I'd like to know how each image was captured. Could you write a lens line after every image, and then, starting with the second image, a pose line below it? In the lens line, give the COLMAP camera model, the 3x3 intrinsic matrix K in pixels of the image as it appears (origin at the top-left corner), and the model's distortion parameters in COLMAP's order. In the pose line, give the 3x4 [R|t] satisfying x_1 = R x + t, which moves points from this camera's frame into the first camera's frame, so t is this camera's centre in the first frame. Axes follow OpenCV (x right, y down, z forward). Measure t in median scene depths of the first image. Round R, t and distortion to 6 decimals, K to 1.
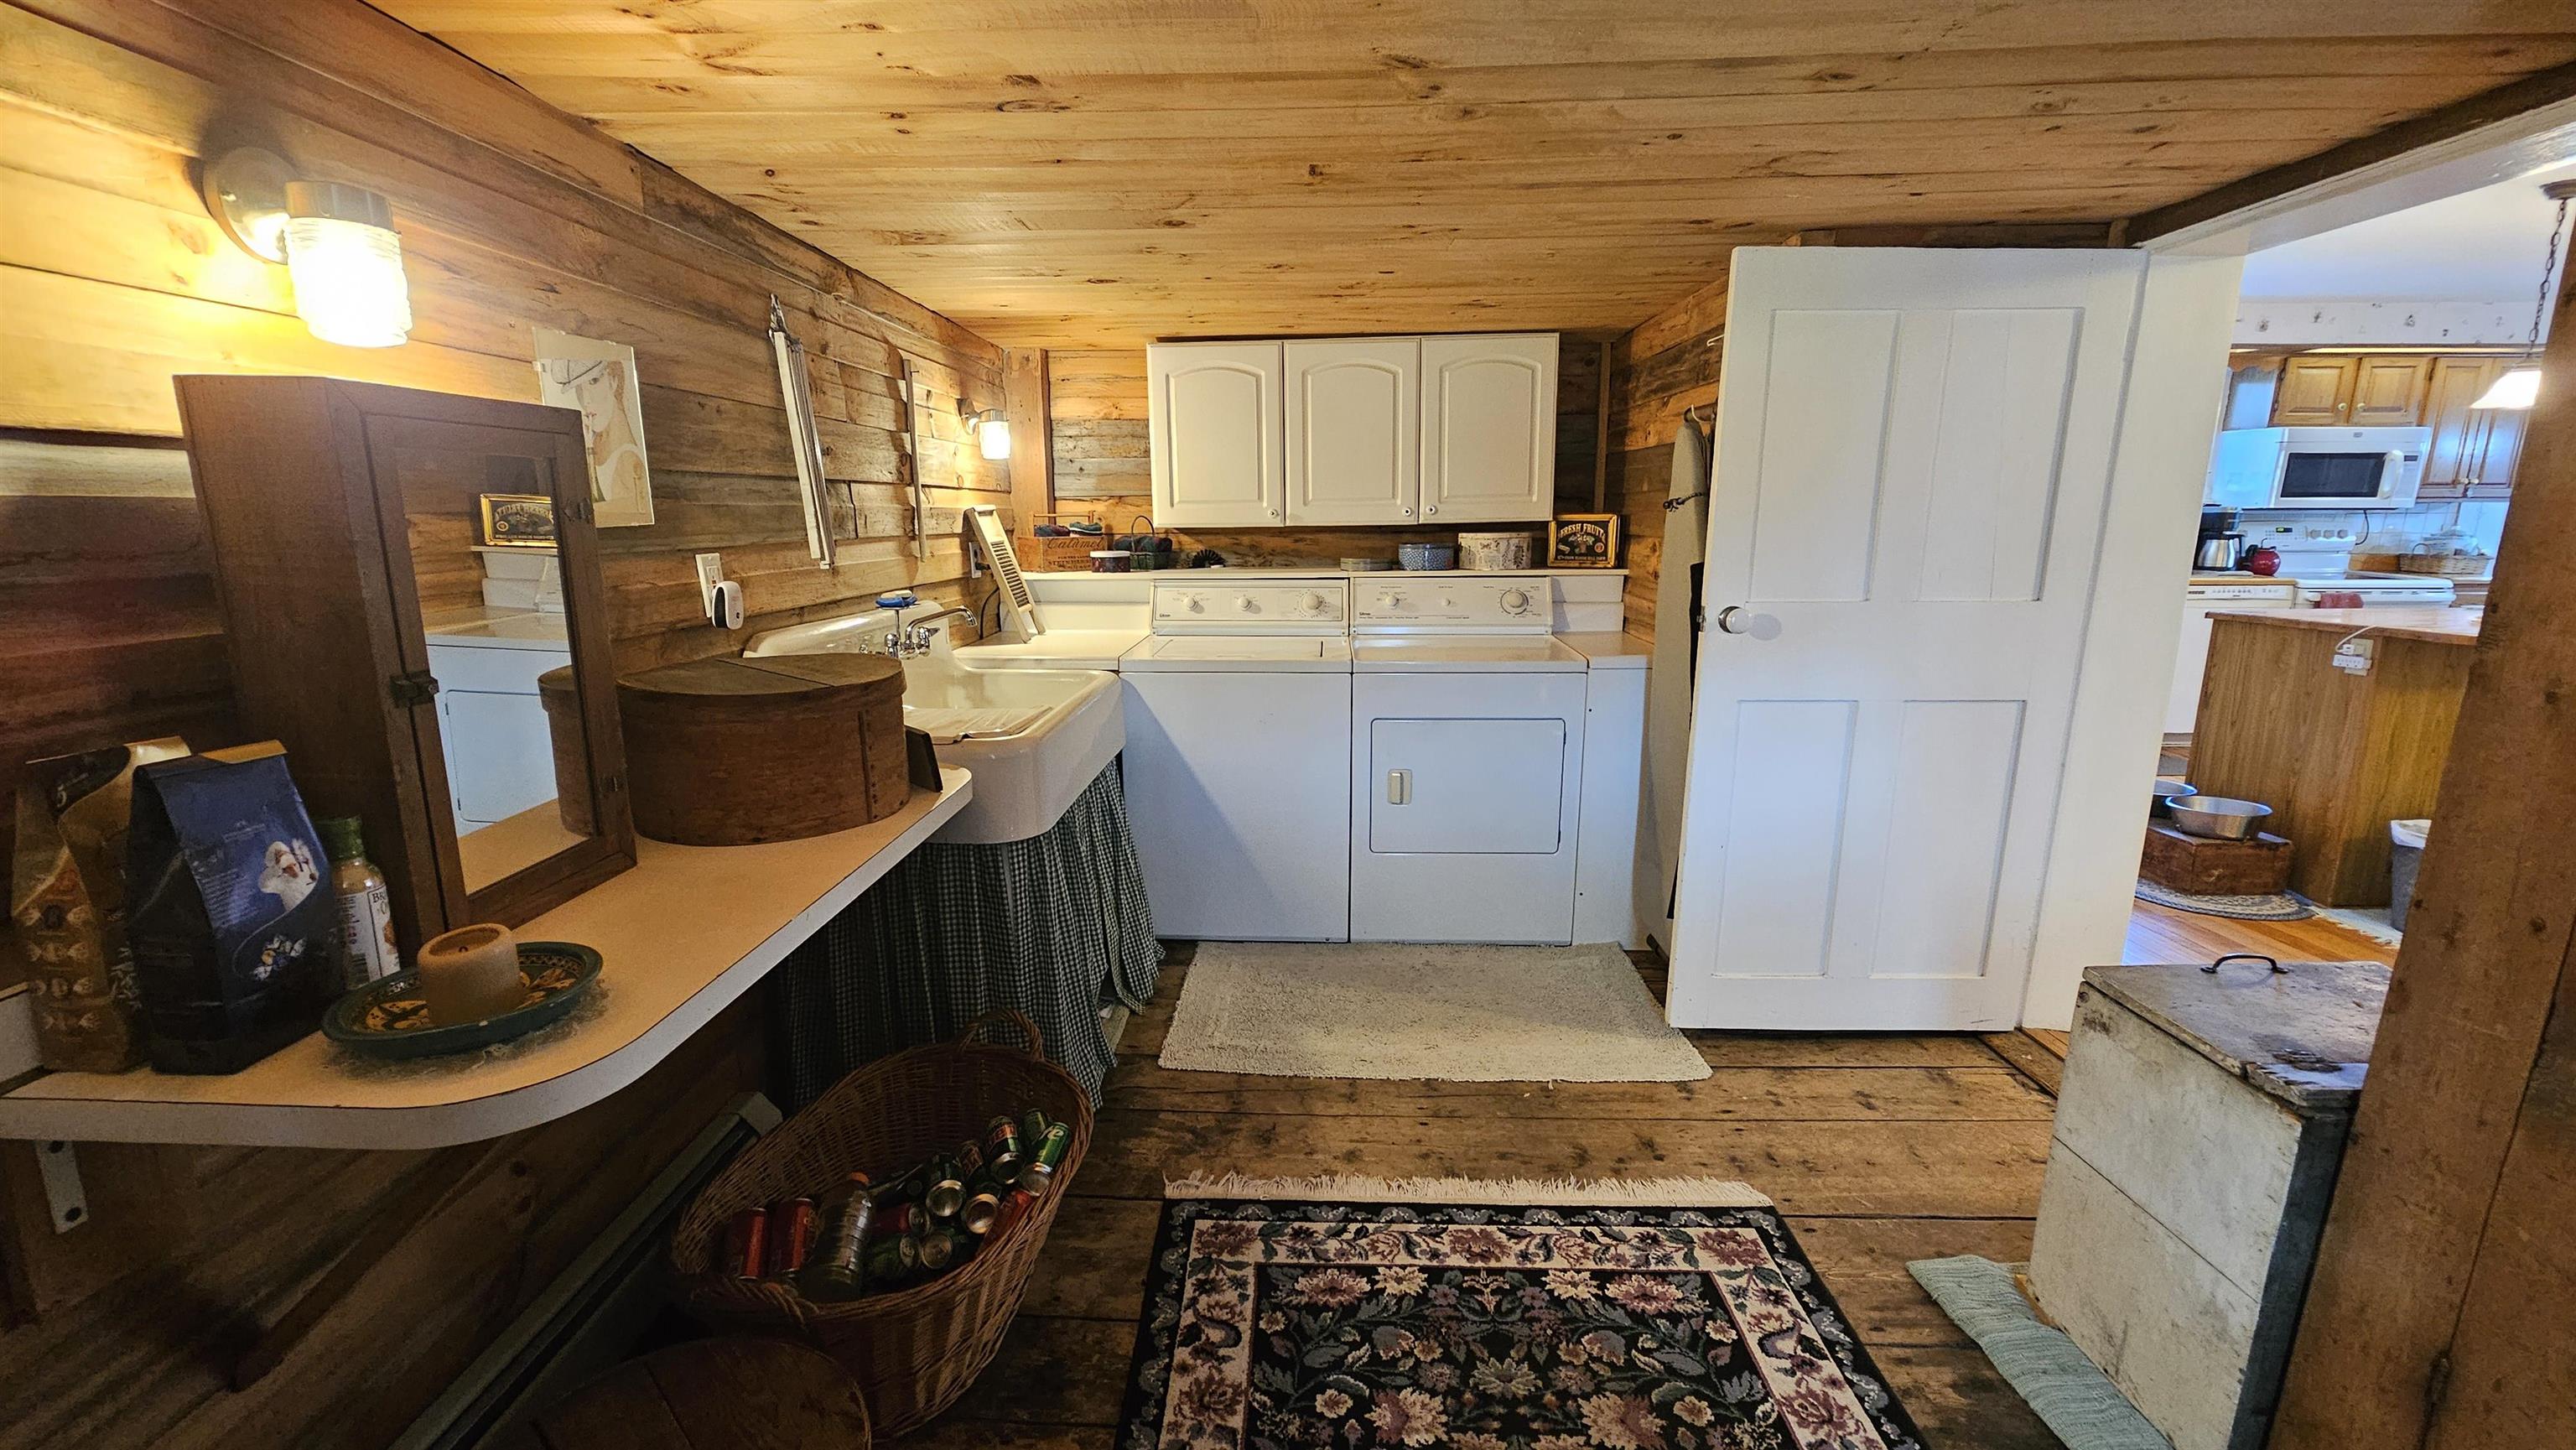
lens RADIAL K [[1049.1, 0, 1288.4], [0, 1049.1, 726.2], [0, 0, 1]] dist [-0.001842, -0.000574]
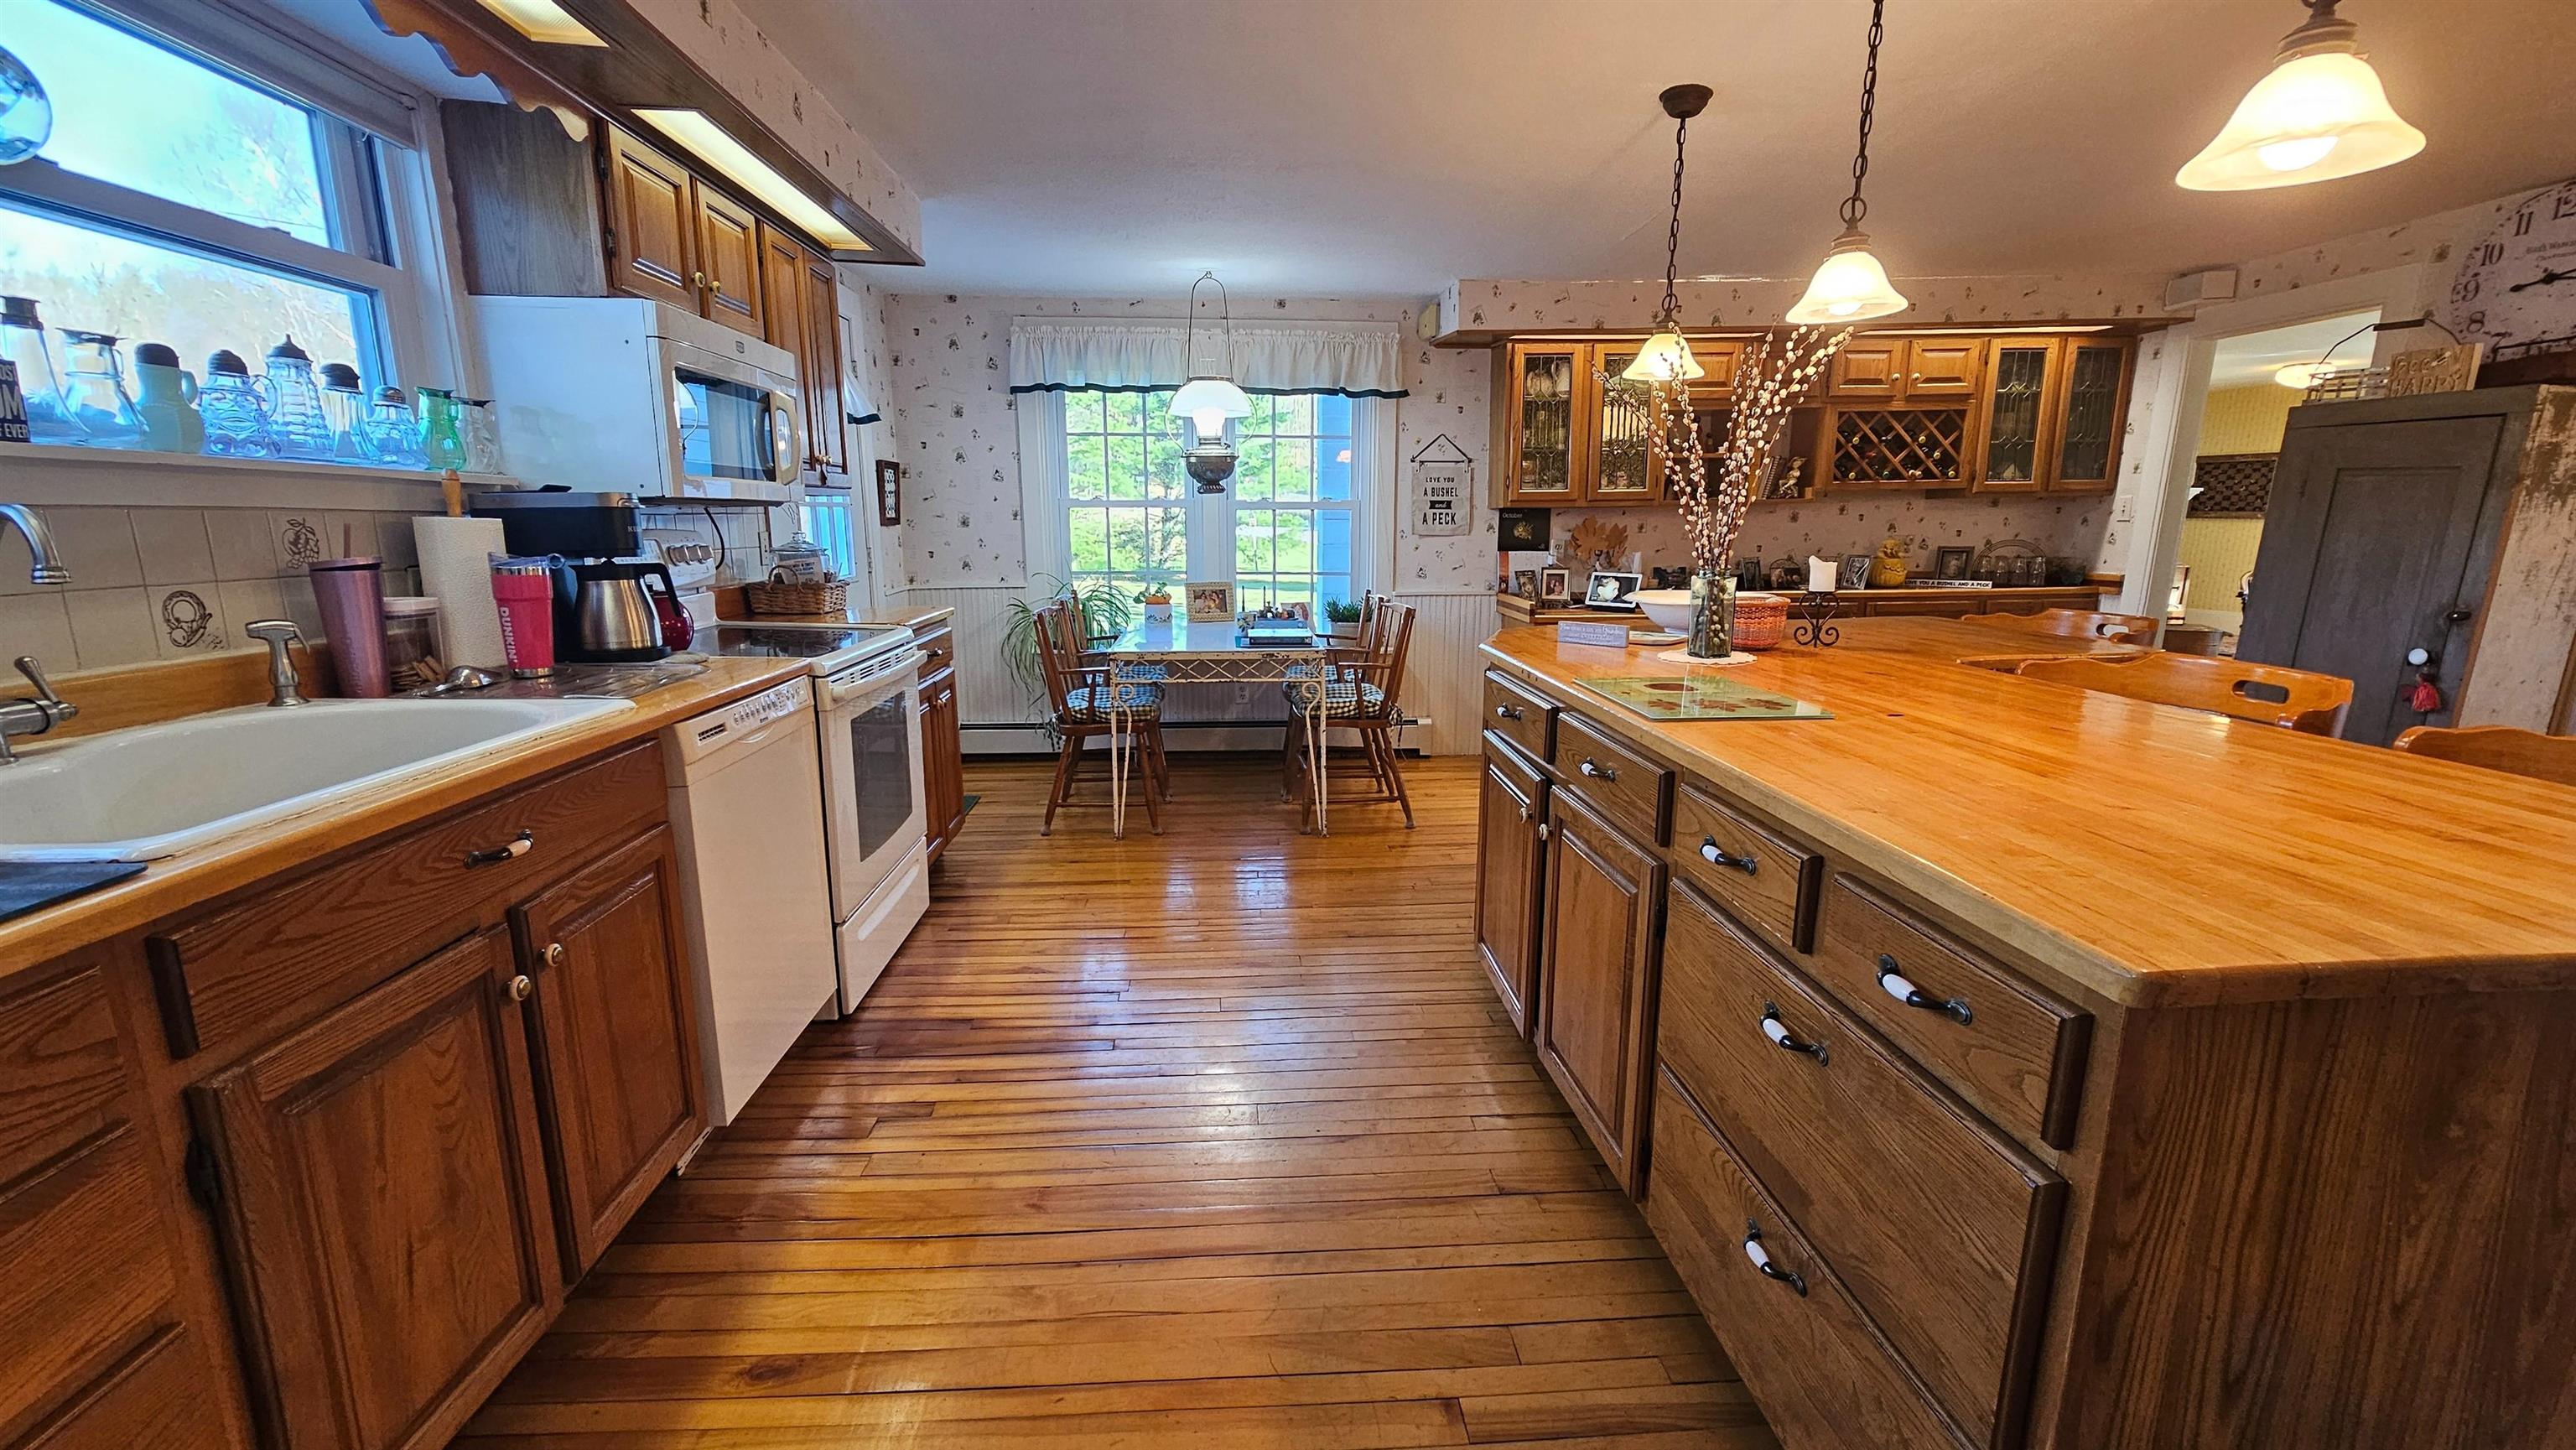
lens RADIAL K [[1049.1, 0, 1285.5], [0, 1049.1, 742.0], [0, 0, 1]] dist [-0.001842, -0.000574]
pose [[-0.076253, -0.205893, 0.975599, 0.525339], [0.204252, 0.954473, 0.217398, -0.168492], [-0.975944, 0.215846, -0.030727, 0.857977]]
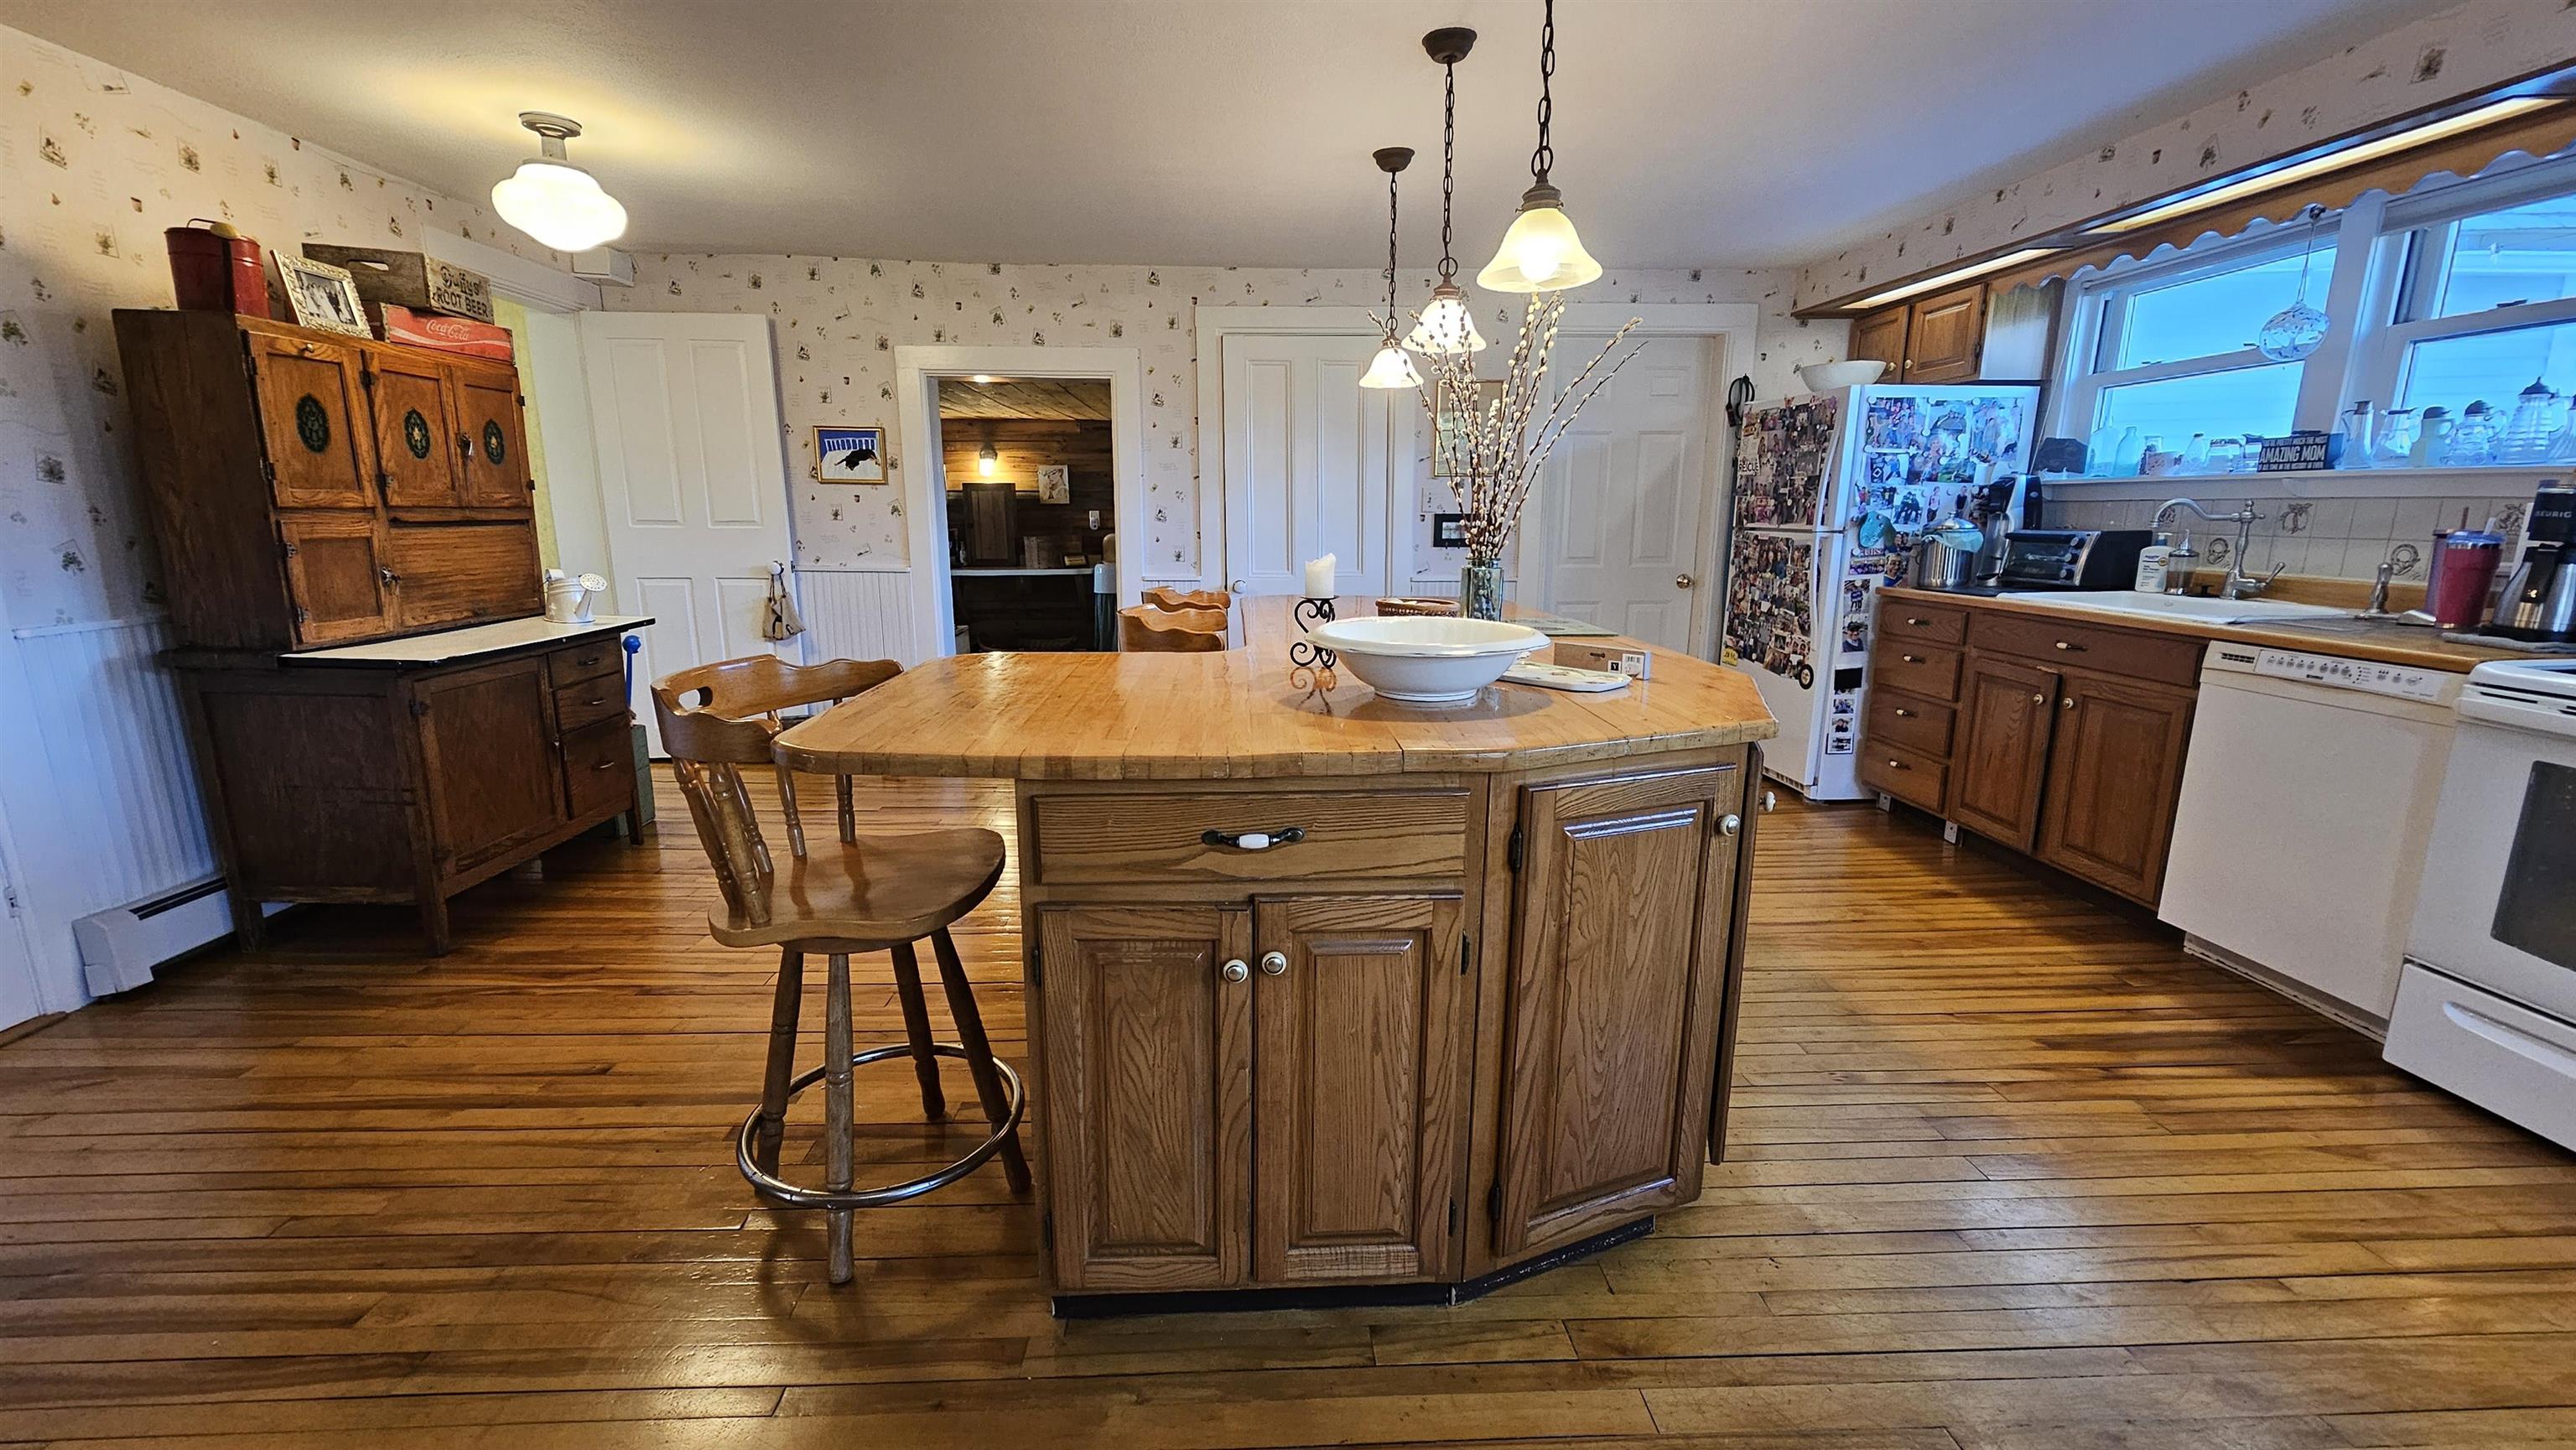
lens RADIAL K [[1049.1, 0, 1282.7], [0, 1049.1, 743.0], [0, 0, 1]] dist [-0.001842, -0.000574]
pose [[0.053231, 0.218946, -0.974284, 1.393139], [-0.202308, 0.957799, 0.204188, -0.102565], [0.977874, 0.186237, 0.095279, 0.542242]]
